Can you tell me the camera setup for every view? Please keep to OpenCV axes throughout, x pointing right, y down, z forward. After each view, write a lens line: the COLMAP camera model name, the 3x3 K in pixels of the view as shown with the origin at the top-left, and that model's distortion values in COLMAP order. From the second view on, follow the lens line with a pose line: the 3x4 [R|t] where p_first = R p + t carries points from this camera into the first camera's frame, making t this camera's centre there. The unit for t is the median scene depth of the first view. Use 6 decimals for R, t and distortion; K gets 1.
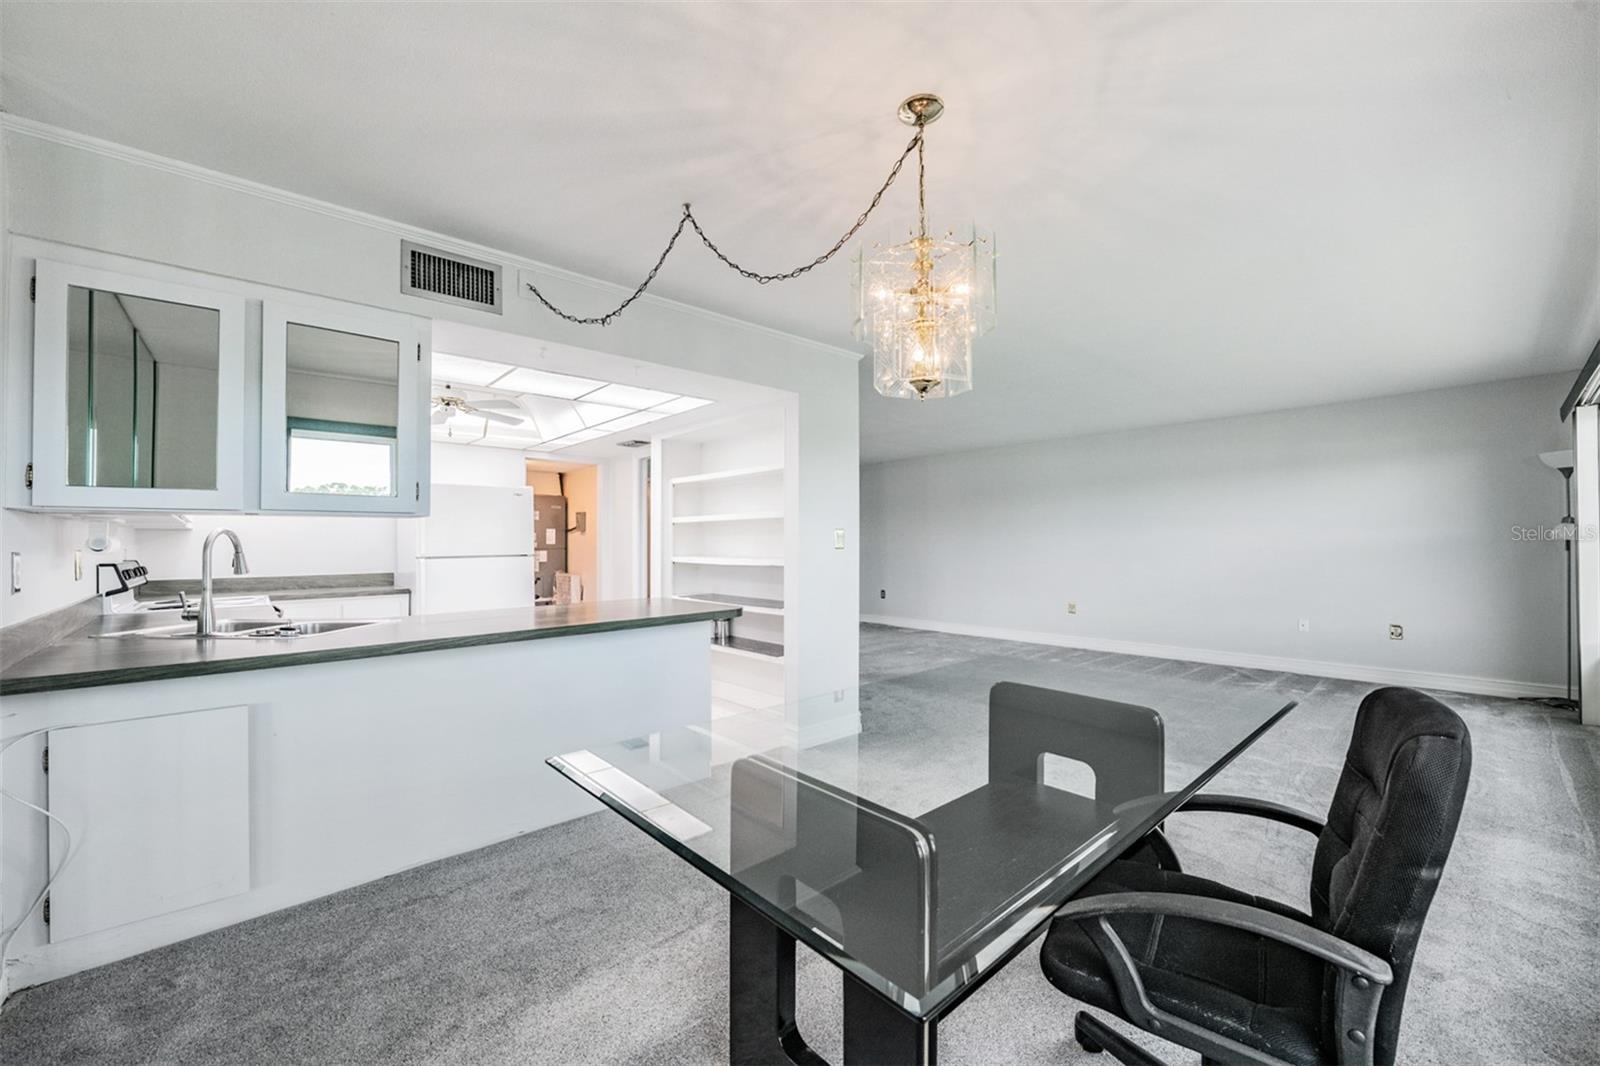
lens RADIAL K [[630.9, 0, 789.6], [0, 630.9, 538.0], [0, 0, 1]] dist [0.005204, -0.002026]
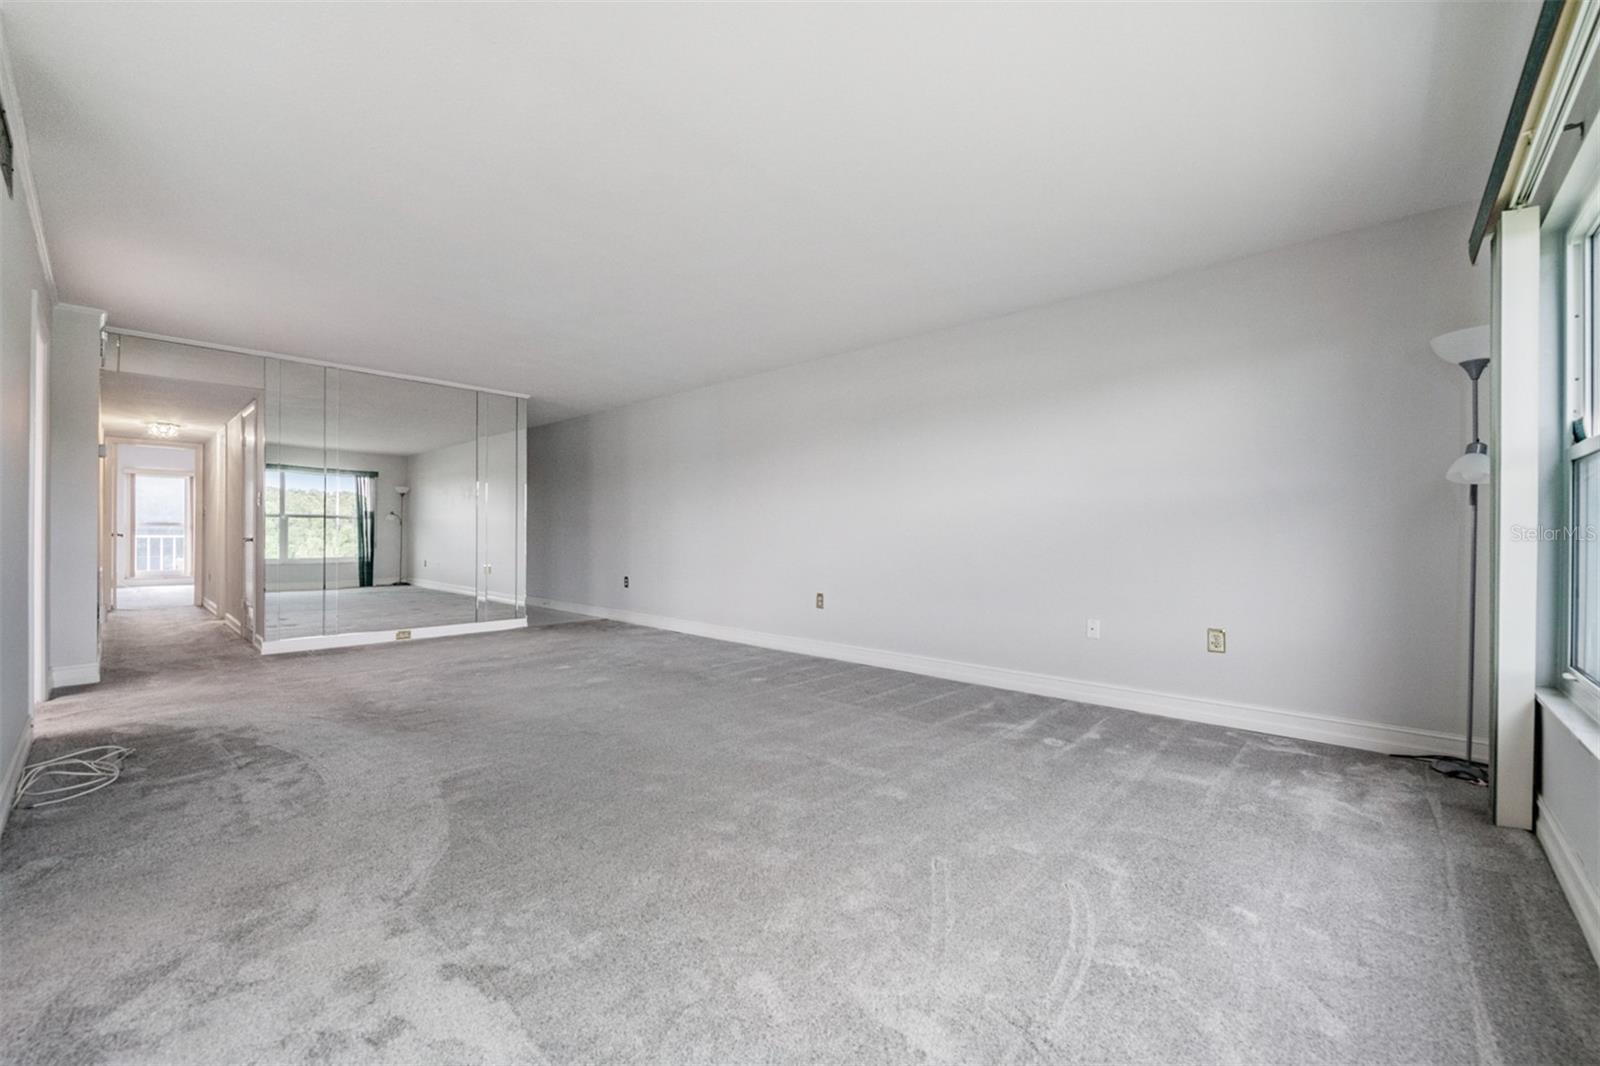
lens RADIAL K [[630.9, 0, 797.6], [0, 630.9, 534.1], [0, 0, 1]] dist [0.005204, -0.002026]
pose [[0.995663, 0.014389, 0.091911, 0.542321], [-0.014893, 0.999878, 0.004808, 0.051094], [-0.091830, -0.006156, 0.995756, 0.463321]]
